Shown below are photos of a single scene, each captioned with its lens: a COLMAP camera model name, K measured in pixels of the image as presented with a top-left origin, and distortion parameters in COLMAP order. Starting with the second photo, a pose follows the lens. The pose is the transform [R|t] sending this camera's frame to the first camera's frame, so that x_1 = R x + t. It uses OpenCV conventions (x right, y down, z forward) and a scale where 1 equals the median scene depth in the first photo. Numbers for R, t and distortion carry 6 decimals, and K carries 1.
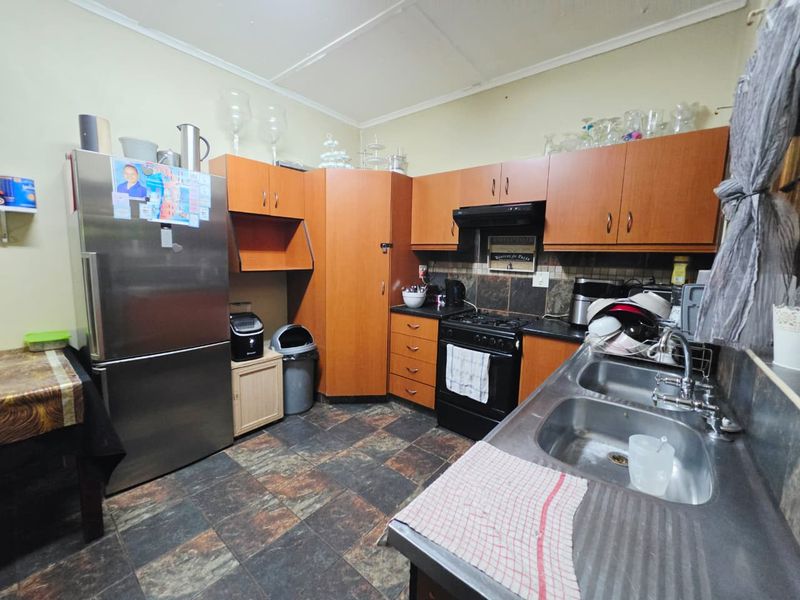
lens RADIAL K [[324.2, 0, 403.1], [0, 324.2, 297.3], [0, 0, 1]] dist [-0.008979, 0.000055]
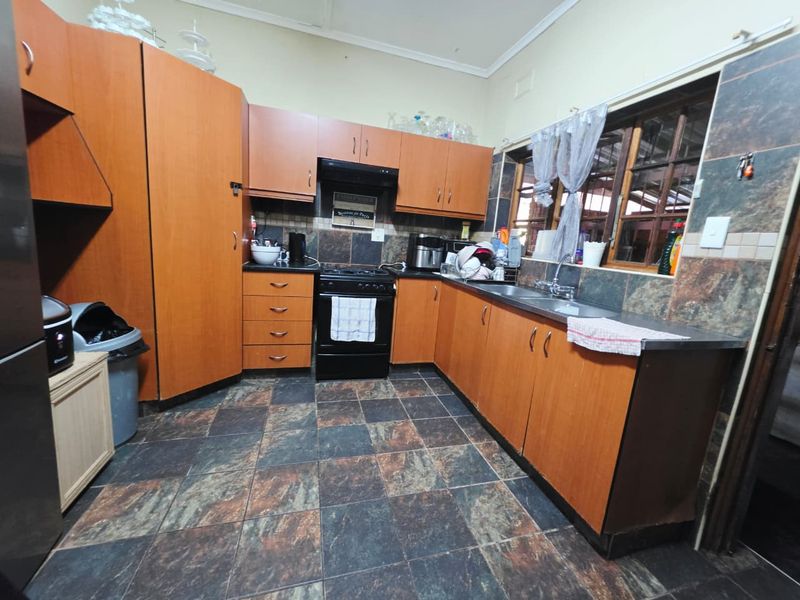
lens RADIAL K [[324.2, 0, 403.1], [0, 324.2, 297.3], [0, 0, 1]] dist [-0.008979, 0.000055]
pose [[0.562839, -0.125464, 0.816989, -0.536490], [0.035702, 0.991181, 0.127618, 0.024081], [-0.825795, -0.042660, 0.562354, 0.235722]]
